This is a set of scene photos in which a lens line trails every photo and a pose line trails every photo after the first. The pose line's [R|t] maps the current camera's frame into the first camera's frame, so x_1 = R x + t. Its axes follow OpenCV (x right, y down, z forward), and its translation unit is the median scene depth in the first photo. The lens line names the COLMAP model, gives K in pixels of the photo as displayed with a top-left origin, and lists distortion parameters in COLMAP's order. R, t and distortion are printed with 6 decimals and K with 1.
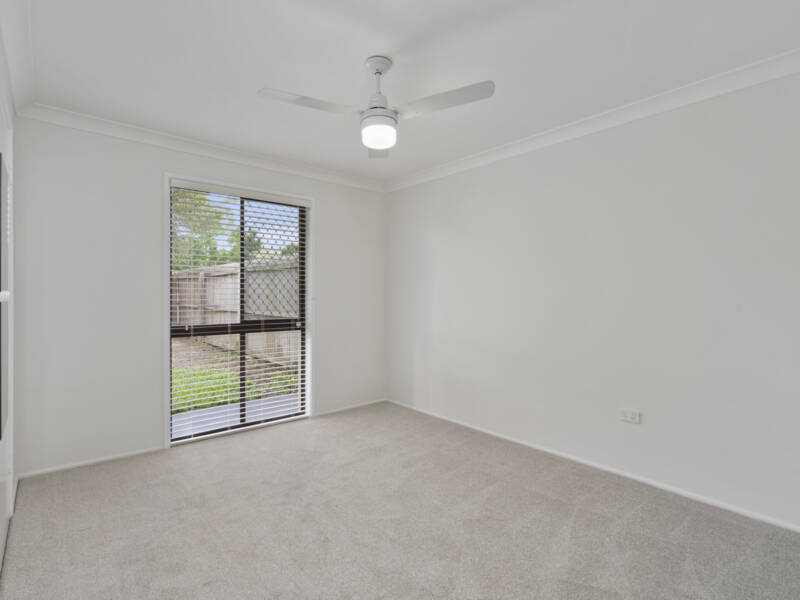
lens RADIAL K [[416.2, 0, 395.7], [0, 416.2, 302.5], [0, 0, 1]] dist [-0.003414, -0.002034]
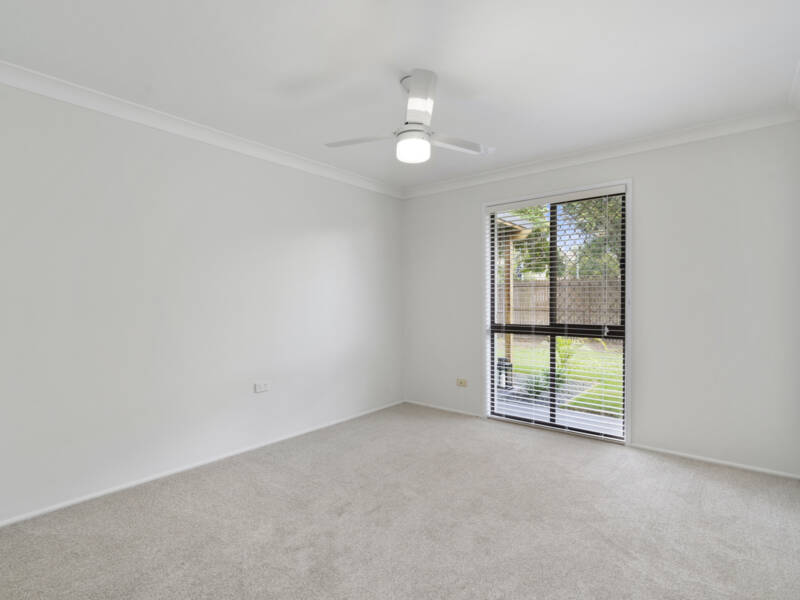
lens RADIAL K [[416.2, 0, 395.7], [0, 416.2, 302.5], [0, 0, 1]] dist [-0.003414, -0.002034]
pose [[0.165436, 0.015640, -0.986096, 0.581667], [-0.004211, 0.999876, 0.015152, -0.021738], [0.986211, 0.001646, 0.165482, 0.448676]]
